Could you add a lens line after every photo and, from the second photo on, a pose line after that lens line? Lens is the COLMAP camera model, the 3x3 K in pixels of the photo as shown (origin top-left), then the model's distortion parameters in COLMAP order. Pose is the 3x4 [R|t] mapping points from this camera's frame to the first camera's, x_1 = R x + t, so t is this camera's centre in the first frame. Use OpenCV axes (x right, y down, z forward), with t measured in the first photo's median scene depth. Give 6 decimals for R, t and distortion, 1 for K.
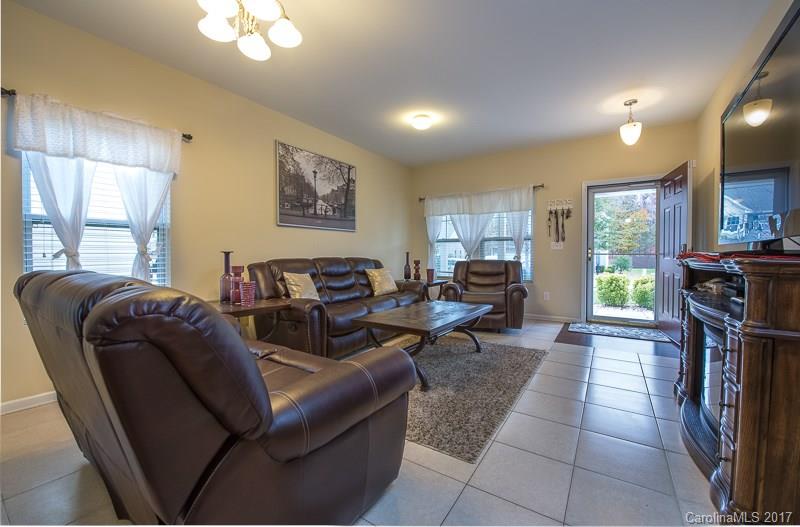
lens RADIAL K [[317.7, 0, 400.0], [0, 317.7, 263.5], [0, 0, 1]] dist [-0.001005, -0.000043]
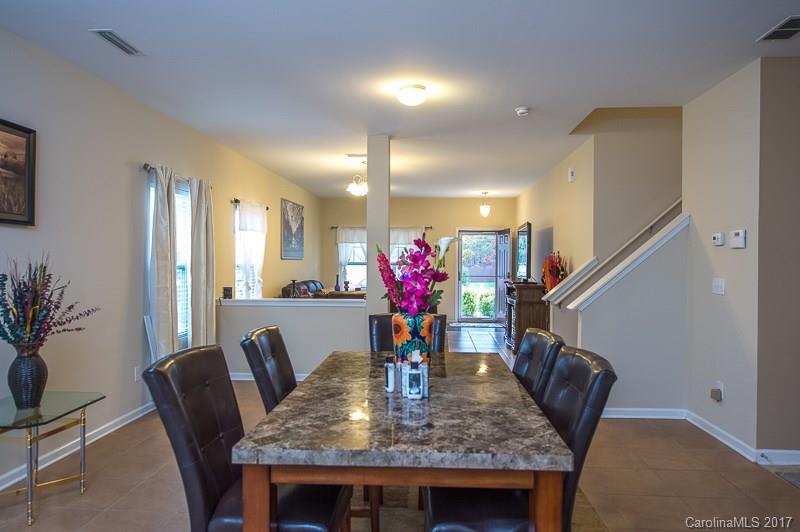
lens RADIAL K [[565.6, 0, 400.0], [0, 565.6, 266.0], [0, 0, 1]] dist [0.000015, -0.000018]
pose [[0.868710, -0.001411, 0.495320, -1.057954], [0.011219, 0.999795, -0.016829, -0.037190], [-0.495194, 0.020176, 0.868548, -1.282426]]
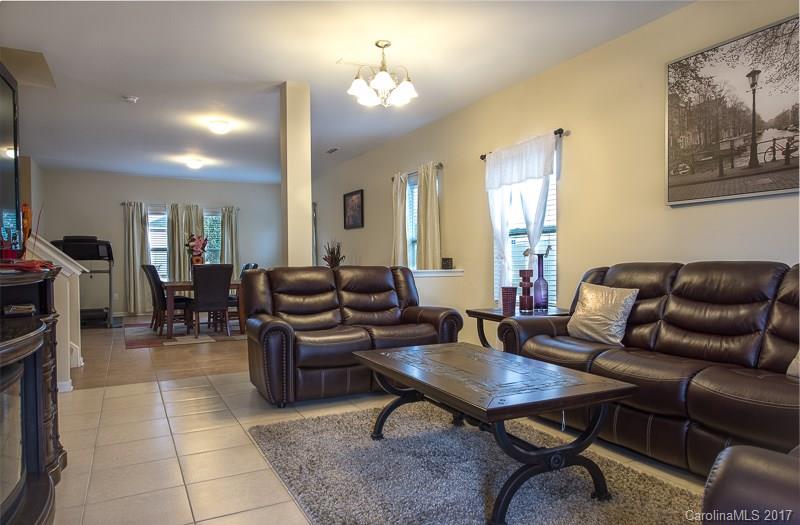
lens RADIAL K [[532.4, 0, 400.0], [0, 532.4, 262.5], [0, 0, 1]] dist [0.000604, 0.000645]
pose [[-0.480230, 0.009416, -0.877092, 0.659229], [-0.014819, 0.999713, 0.018846, -0.025198], [0.877017, 0.022048, -0.479953, 0.947105]]
